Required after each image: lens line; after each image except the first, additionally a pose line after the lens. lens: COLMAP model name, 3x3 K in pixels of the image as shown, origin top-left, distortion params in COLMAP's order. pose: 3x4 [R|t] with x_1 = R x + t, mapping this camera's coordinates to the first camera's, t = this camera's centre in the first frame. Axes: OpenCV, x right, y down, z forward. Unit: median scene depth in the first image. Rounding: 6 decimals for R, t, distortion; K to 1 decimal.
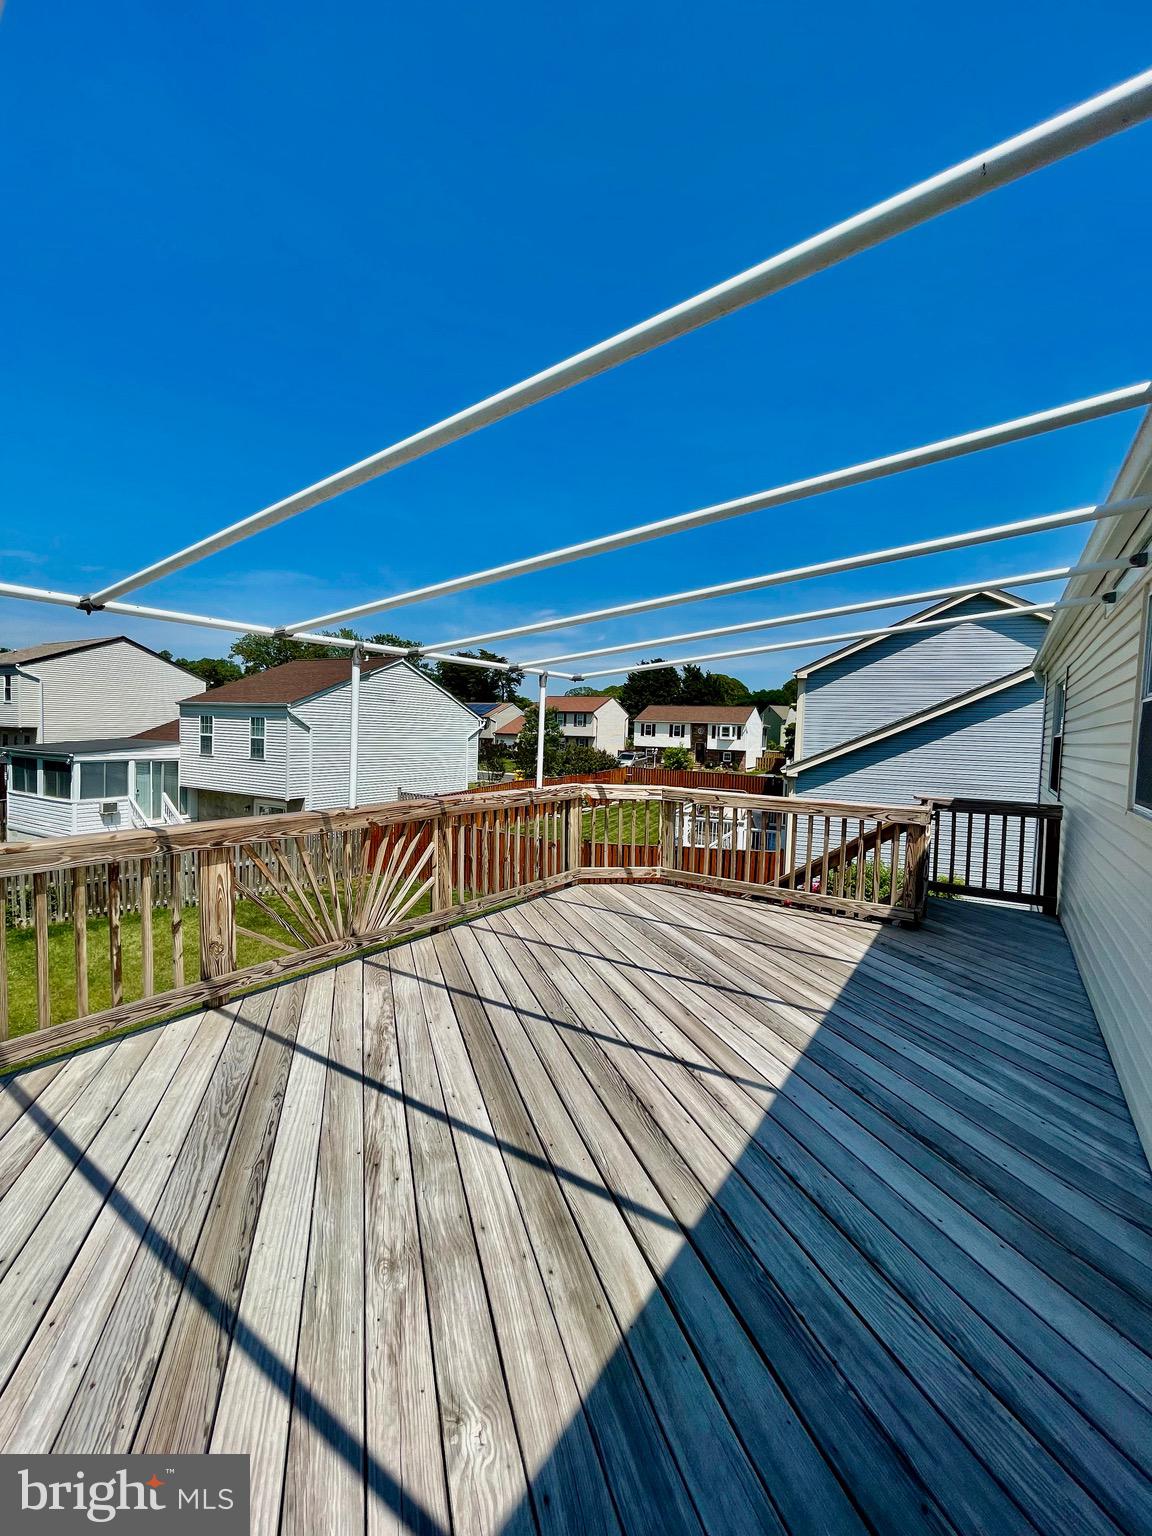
lens RADIAL K [[634.0, 0, 576.0], [0, 634.0, 768.0], [0, 0, 1]] dist [0.002370, 0.000295]
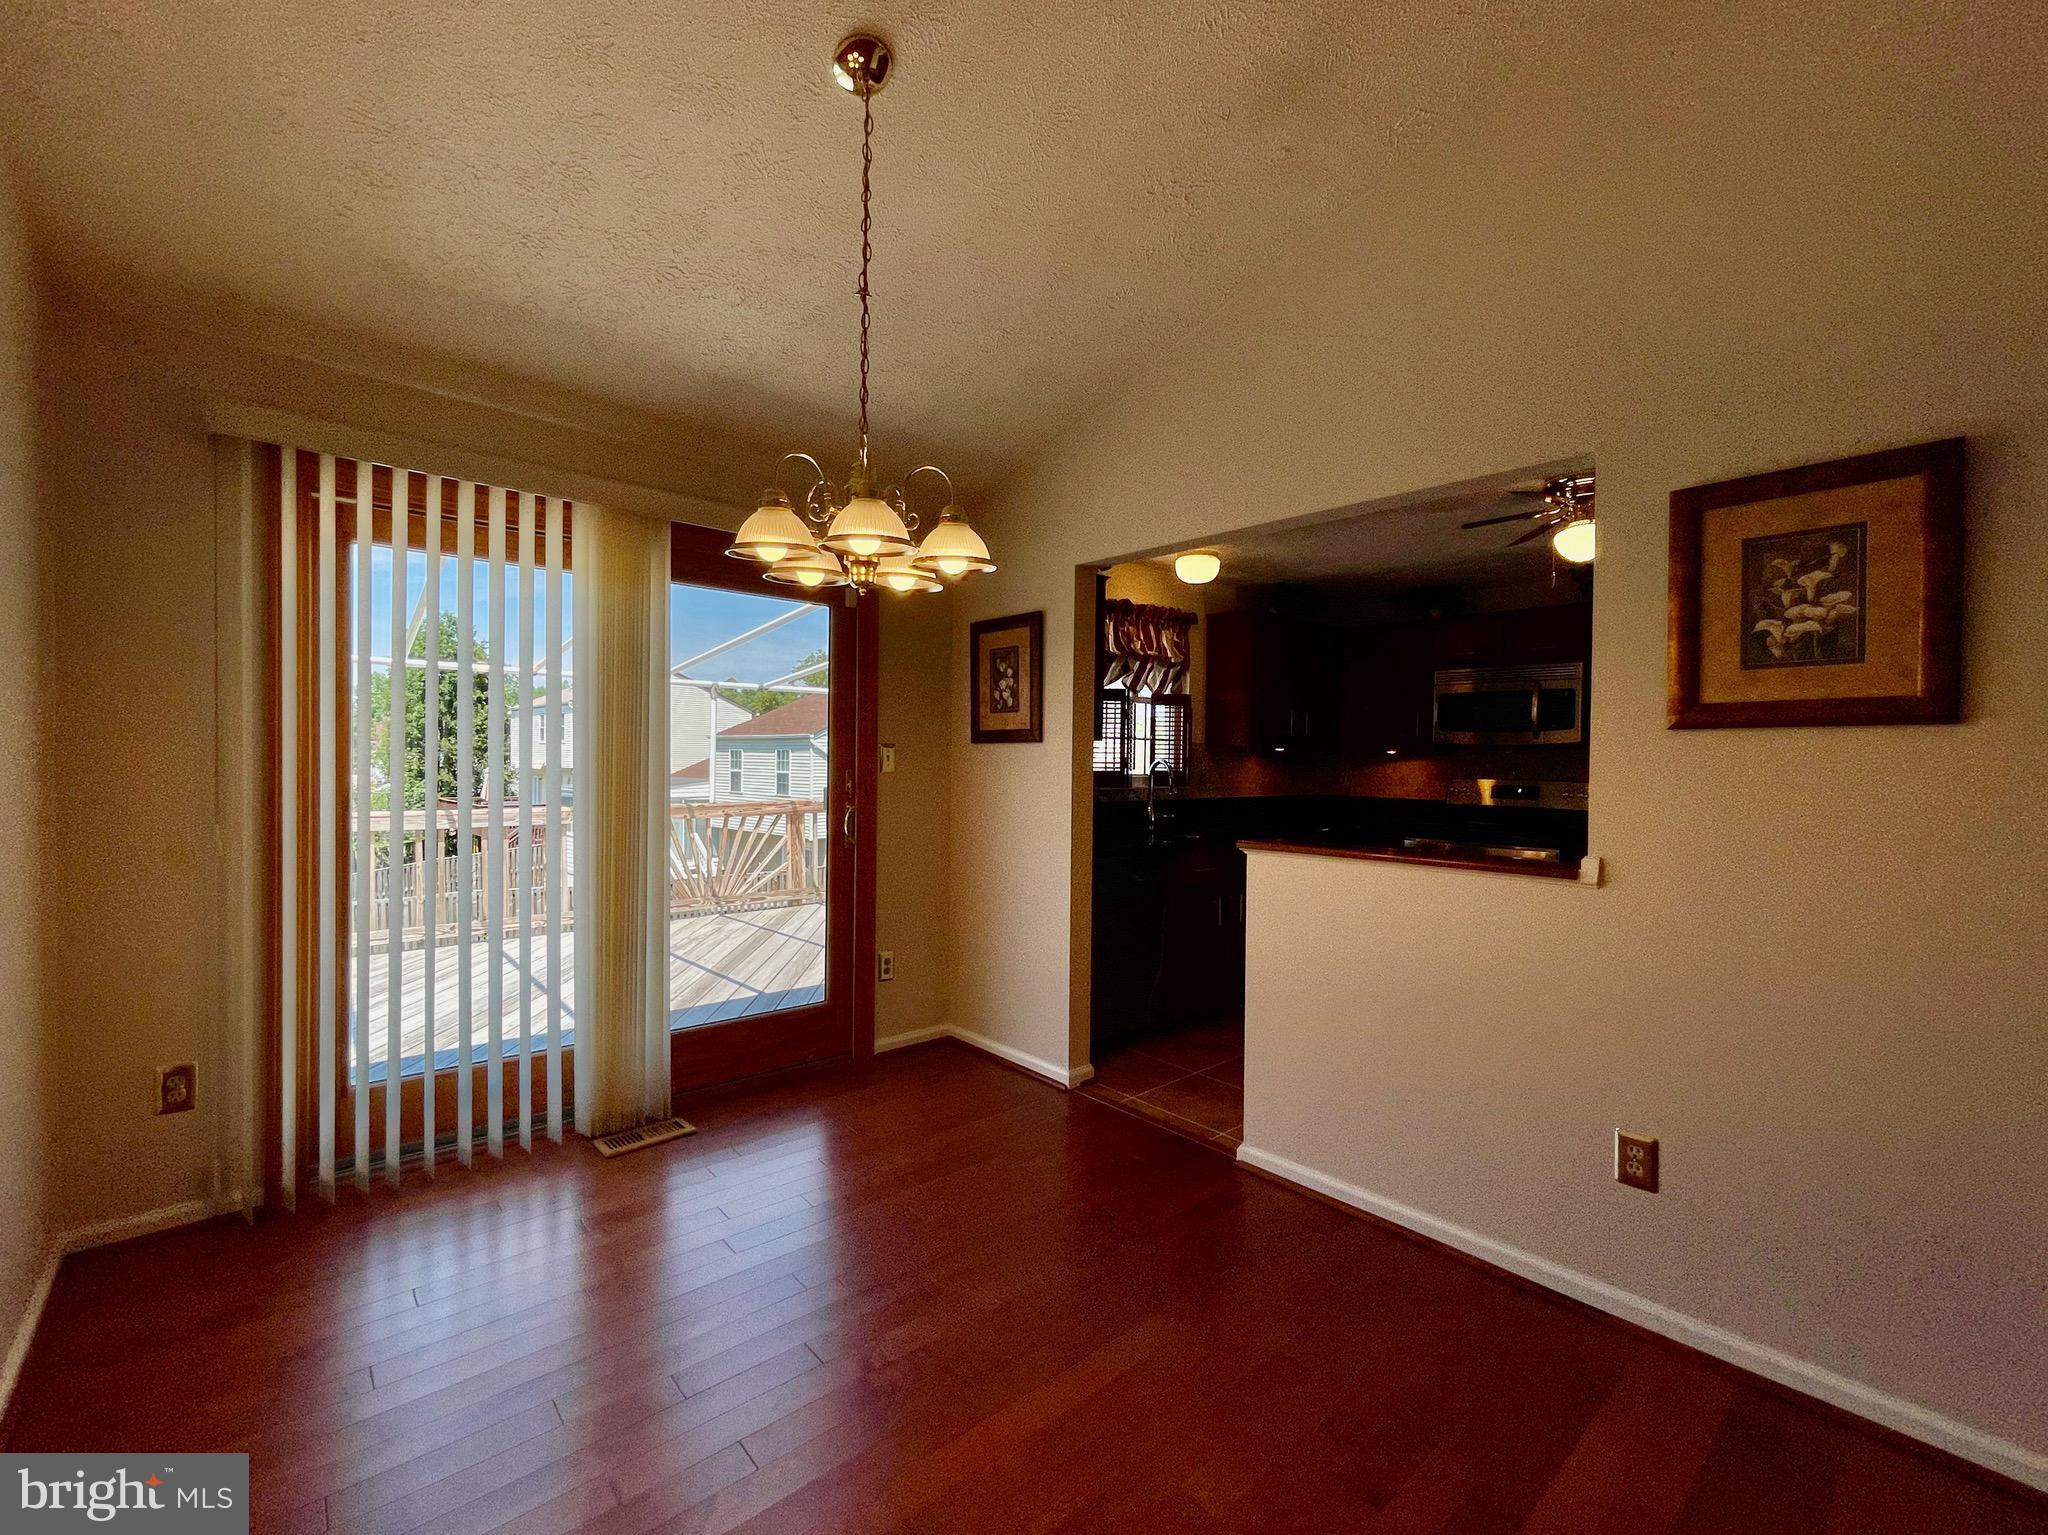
lens RADIAL K [[845.3, 0, 1017.3], [0, 845.3, 772.8], [0, 0, 1]] dist [0.002370, 0.000295]
pose [[0.972696, -0.007686, -0.231956, 0.600662], [-0.004523, 0.998634, -0.052060, 0.083235], [0.232040, 0.051688, 0.971332, -0.513571]]
